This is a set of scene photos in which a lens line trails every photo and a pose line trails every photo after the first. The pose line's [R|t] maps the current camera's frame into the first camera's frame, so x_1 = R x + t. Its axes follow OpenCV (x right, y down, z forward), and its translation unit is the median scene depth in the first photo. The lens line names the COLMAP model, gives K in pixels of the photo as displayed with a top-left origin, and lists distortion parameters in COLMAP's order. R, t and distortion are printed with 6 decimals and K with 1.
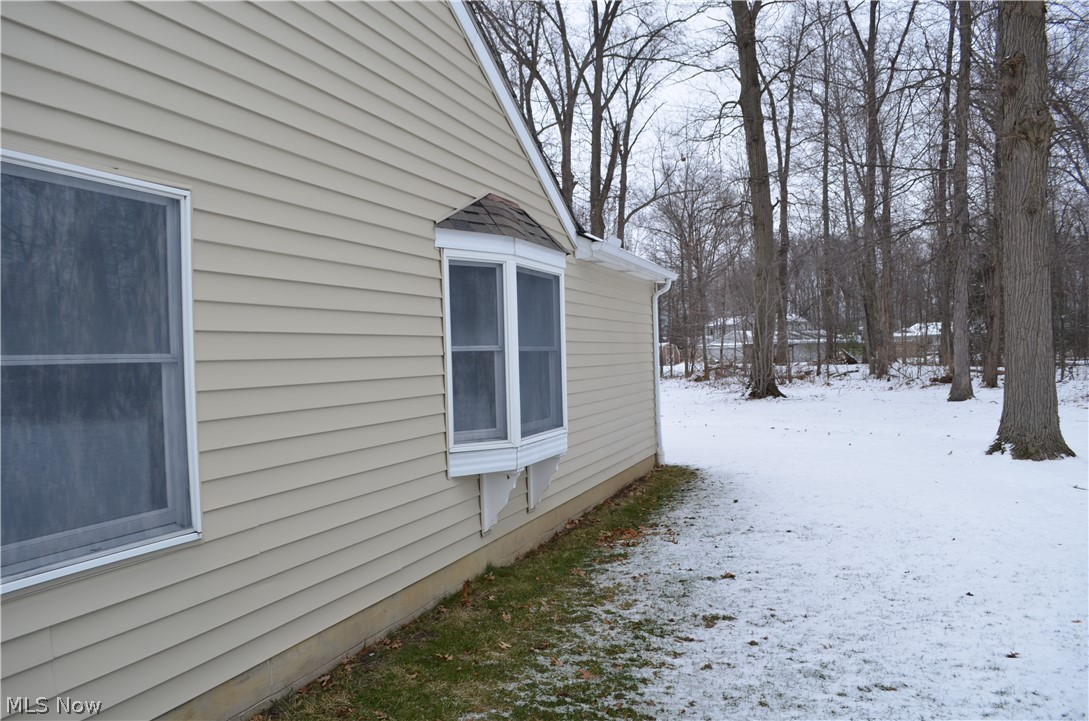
lens RADIAL K [[849.4, 0, 544.5], [0, 849.4, 360.5], [0, 0, 1]] dist [-0.075869, 0.002148]
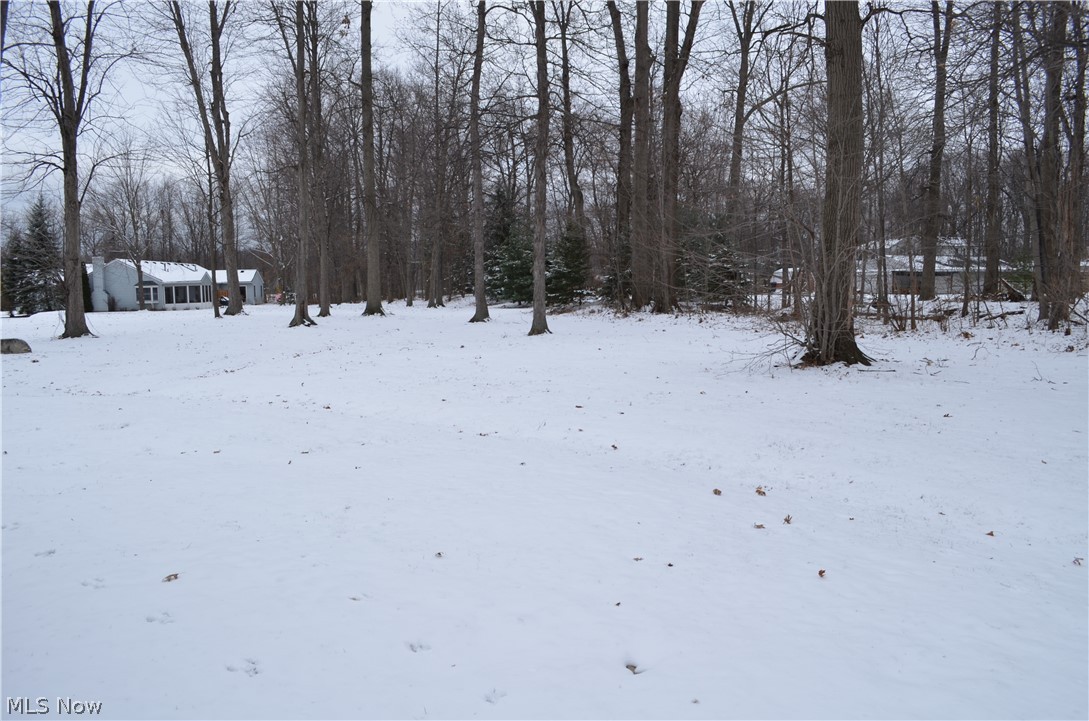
lens RADIAL K [[849.4, 0, 544.5], [0, 849.4, 360.5], [0, 0, 1]] dist [-0.075869, 0.002148]
pose [[0.983733, 0.032075, -0.176750, 0.112070], [-0.015837, 0.995584, 0.092528, -0.004855], [0.178937, -0.088224, 0.979897, 0.269782]]
